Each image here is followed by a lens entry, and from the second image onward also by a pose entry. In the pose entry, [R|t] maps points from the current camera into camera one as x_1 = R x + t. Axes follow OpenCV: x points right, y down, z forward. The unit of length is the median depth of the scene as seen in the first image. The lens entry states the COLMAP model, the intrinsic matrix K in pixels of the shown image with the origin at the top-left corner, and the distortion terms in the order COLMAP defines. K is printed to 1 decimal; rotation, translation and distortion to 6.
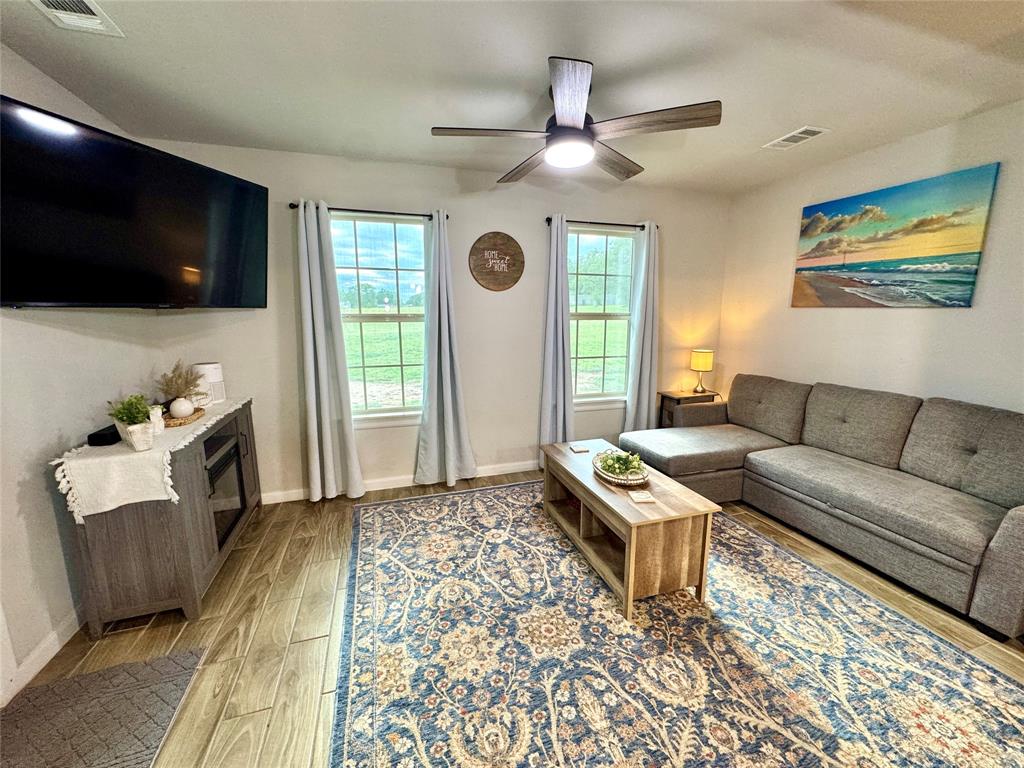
lens RADIAL K [[409.5, 0, 512.0], [0, 409.5, 384.0], [0, 0, 1]] dist [-0.001491, -0.000102]
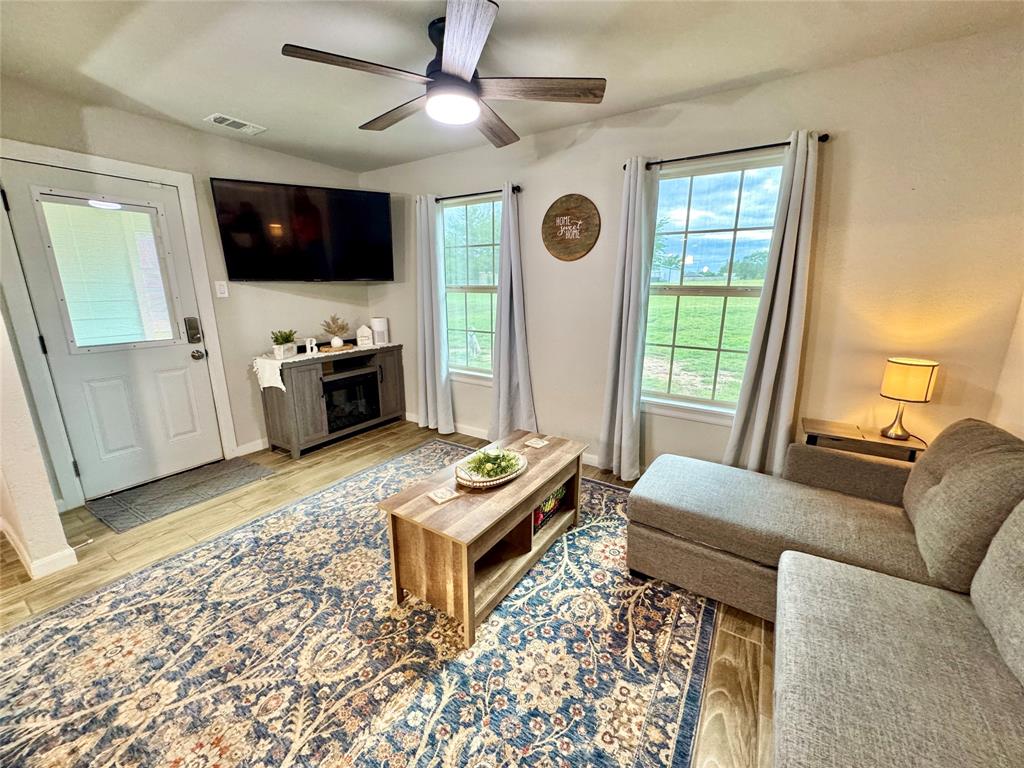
lens RADIAL K [[409.5, 0, 512.0], [0, 409.5, 384.0], [0, 0, 1]] dist [-0.001491, -0.000102]
pose [[0.636611, 0.186179, -0.748374, 1.014804], [-0.136058, 0.982314, 0.128639, -0.095591], [0.759088, 0.019929, 0.650683, 0.520198]]
